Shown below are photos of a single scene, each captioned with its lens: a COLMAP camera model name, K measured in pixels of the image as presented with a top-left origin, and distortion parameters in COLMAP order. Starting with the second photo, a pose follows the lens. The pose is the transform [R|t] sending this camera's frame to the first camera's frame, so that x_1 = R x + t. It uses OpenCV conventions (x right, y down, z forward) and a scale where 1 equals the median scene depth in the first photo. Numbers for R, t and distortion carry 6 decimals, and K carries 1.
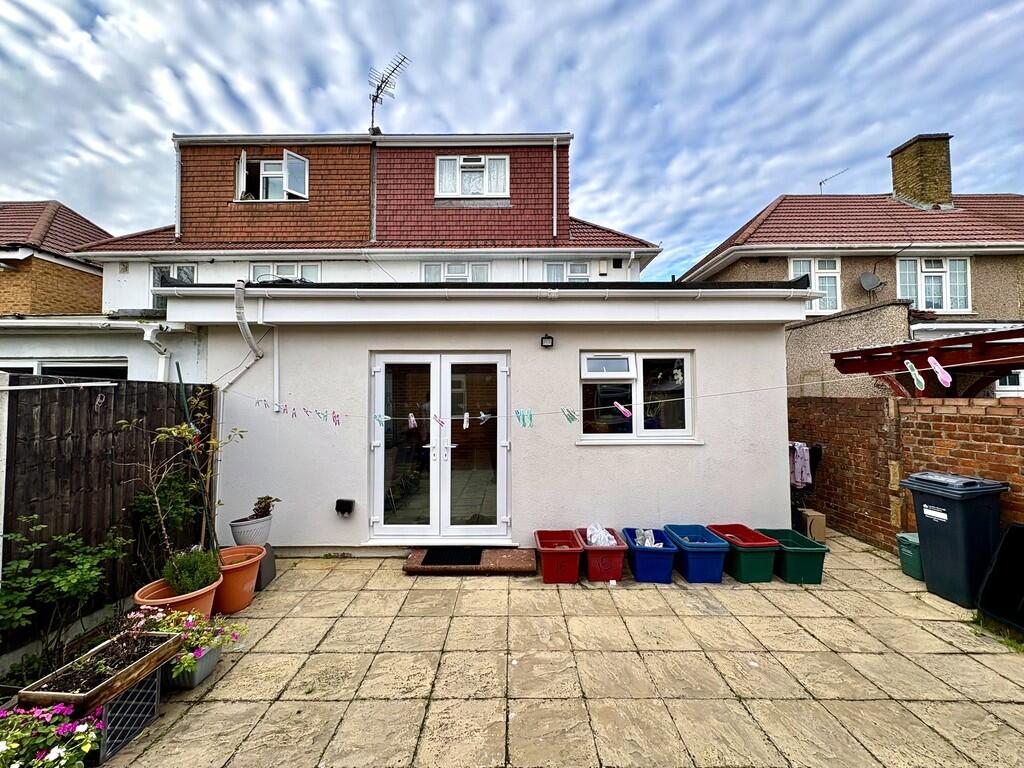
lens RADIAL K [[409.0, 0, 511.3], [0, 409.0, 385.8], [0, 0, 1]] dist [0.001296, 0.000328]
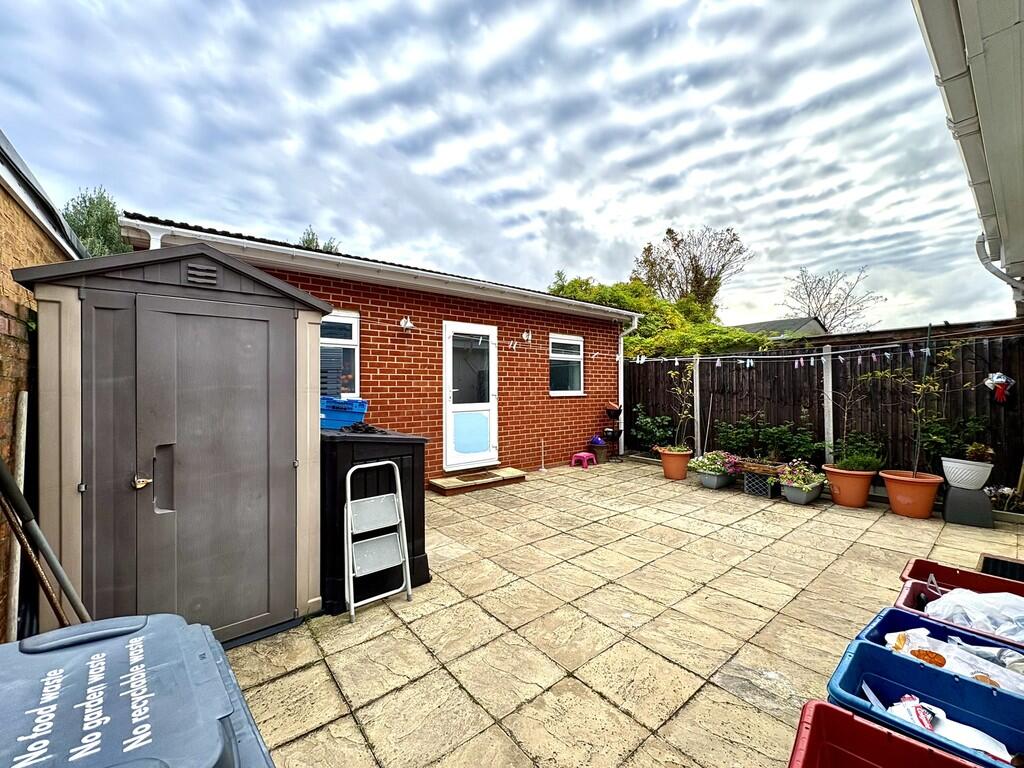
lens RADIAL K [[409.0, 0, 511.6], [0, 409.0, 385.1], [0, 0, 1]] dist [0.001296, 0.000328]
pose [[-0.777830, 0.003669, -0.628464, 1.326838], [0.024219, 0.999415, -0.024140, 0.173655], [0.628008, -0.033998, -0.777464, 1.523625]]
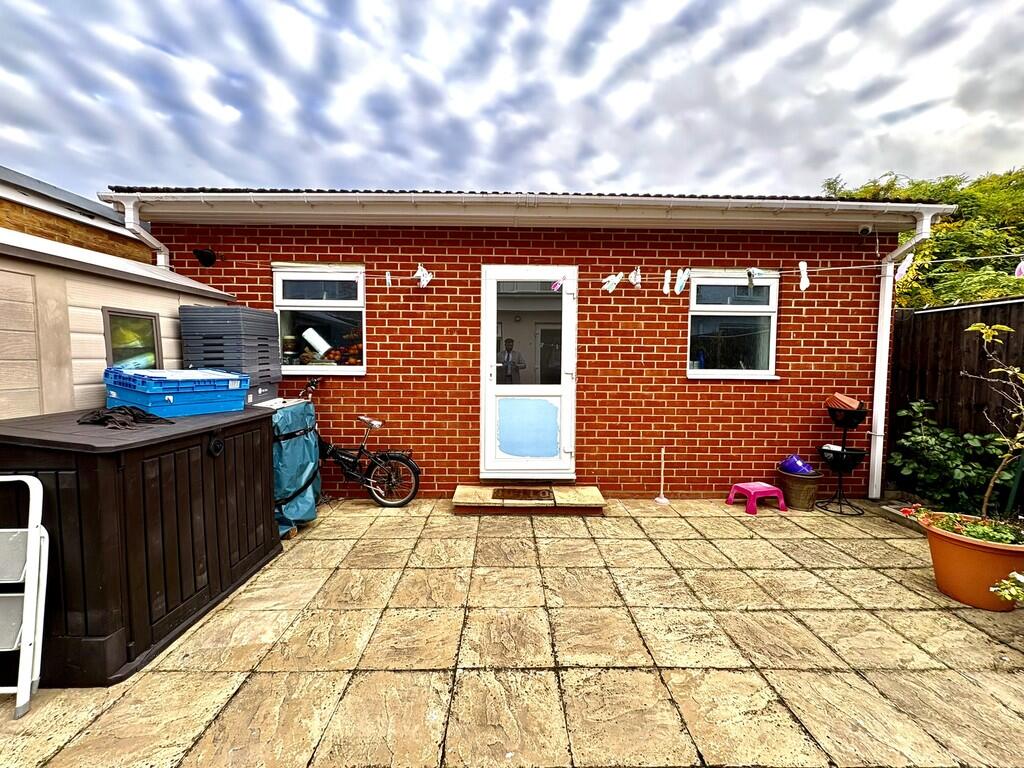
lens RADIAL K [[409.0, 0, 510.6], [0, 409.0, 384.2], [0, 0, 1]] dist [0.001296, 0.000328]
pose [[-0.999812, -0.004201, -0.018926, 0.277382], [-0.004773, 0.999530, 0.030278, 0.167513], [0.018790, 0.030363, -0.999362, 1.190486]]
